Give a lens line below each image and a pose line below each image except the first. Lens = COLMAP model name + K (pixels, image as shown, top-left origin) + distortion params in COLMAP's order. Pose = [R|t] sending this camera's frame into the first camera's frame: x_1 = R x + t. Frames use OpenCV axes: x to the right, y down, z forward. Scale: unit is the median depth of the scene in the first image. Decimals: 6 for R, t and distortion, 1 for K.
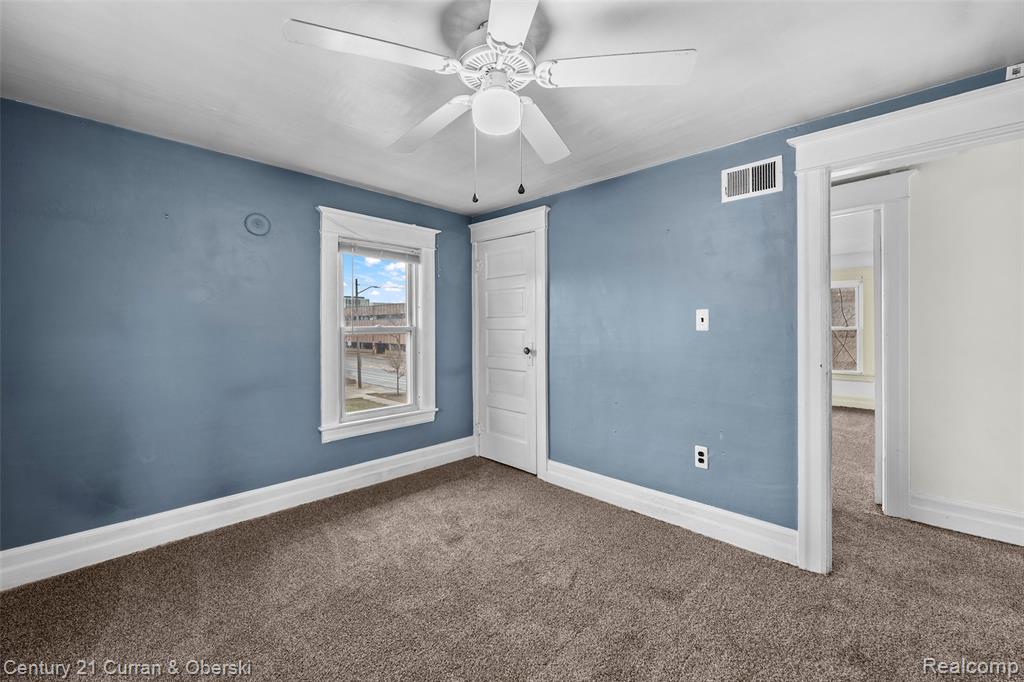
lens RADIAL K [[404.1, 0, 511.2], [0, 404.1, 331.8], [0, 0, 1]] dist [0.000596, 0.000103]
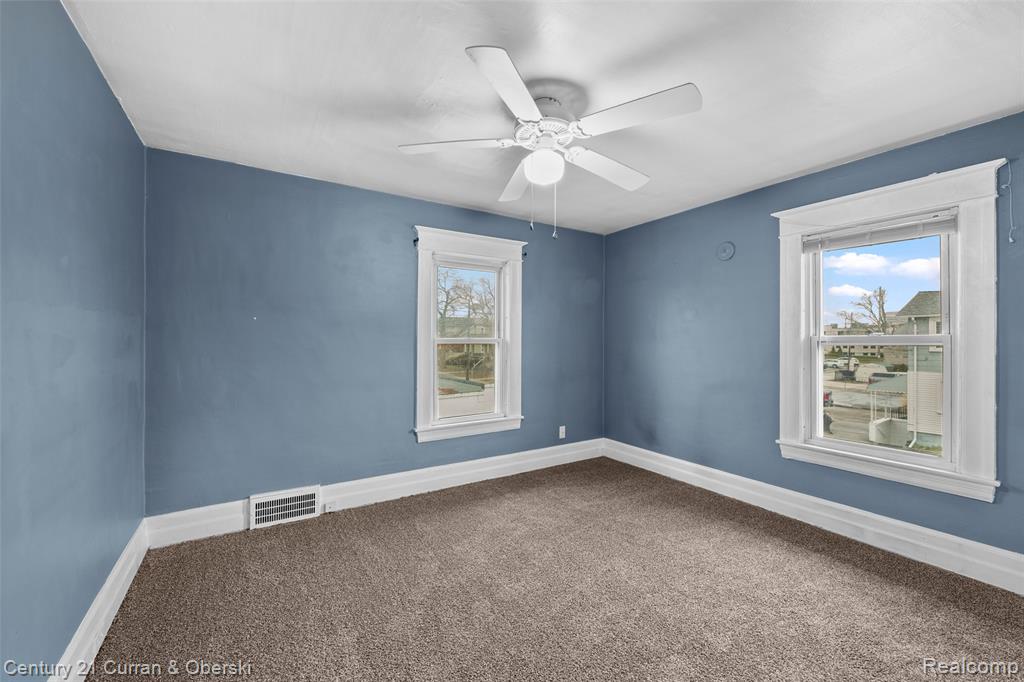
lens RADIAL K [[403.0, 0, 513.9], [0, 403.0, 345.0], [0, 0, 1]] dist [0.000821, 0.000032]
pose [[-0.203297, 0.019046, -0.978932, 0.613214], [-0.006468, 0.999763, 0.020794, -0.007706], [0.979096, 0.010559, -0.203126, 0.578841]]
